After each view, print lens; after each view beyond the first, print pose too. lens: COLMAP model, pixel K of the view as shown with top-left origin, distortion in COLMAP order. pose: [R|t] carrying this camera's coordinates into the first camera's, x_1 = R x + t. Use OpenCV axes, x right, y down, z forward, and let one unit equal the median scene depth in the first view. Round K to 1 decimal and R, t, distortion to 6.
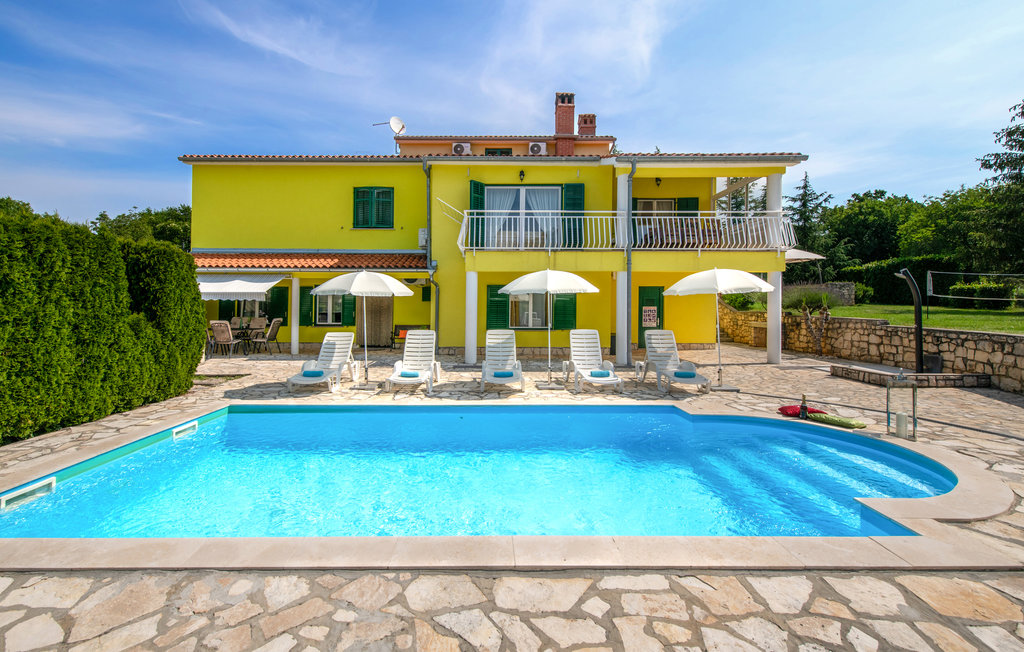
lens RADIAL K [[400.3, 0, 506.2], [0, 400.3, 324.0], [0, 0, 1]] dist [-0.003792, 0.000358]
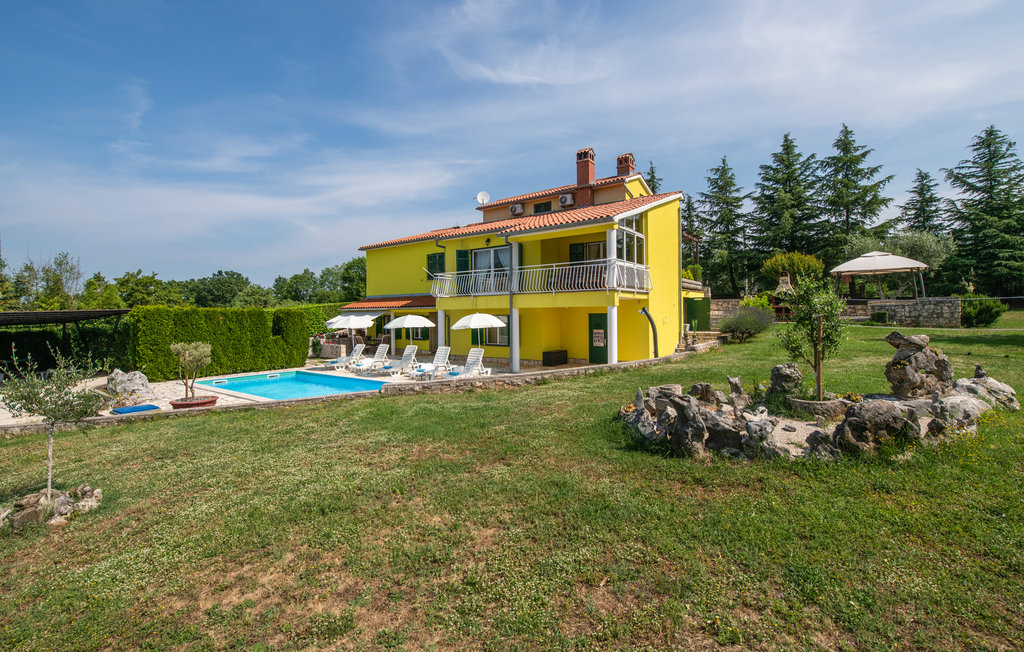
lens RADIAL K [[444.5, 0, 508.1], [0, 444.5, 318.4], [0, 0, 1]] dist [-0.009426, 0.000184]
pose [[0.821372, -0.010703, -0.570292, 0.574690], [-0.013298, 0.999193, -0.037905, -0.014226], [0.570237, 0.038718, 0.820567, -0.169222]]
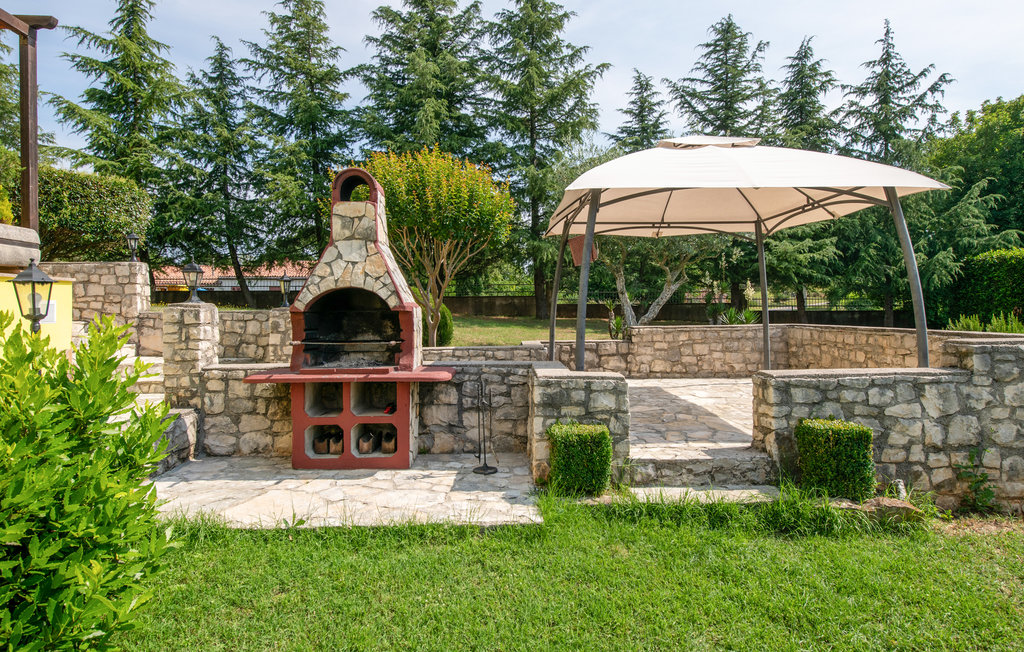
lens RADIAL K [[604.7, 0, 512.6], [0, 604.7, 327.8], [0, 0, 1]] dist [0.006587, 0.000544]
pose [[0.997785, -0.009510, 0.065837, 0.564976], [0.011162, 0.999631, -0.024767, -0.092751], [-0.065577, 0.025447, 0.997523, 0.716875]]
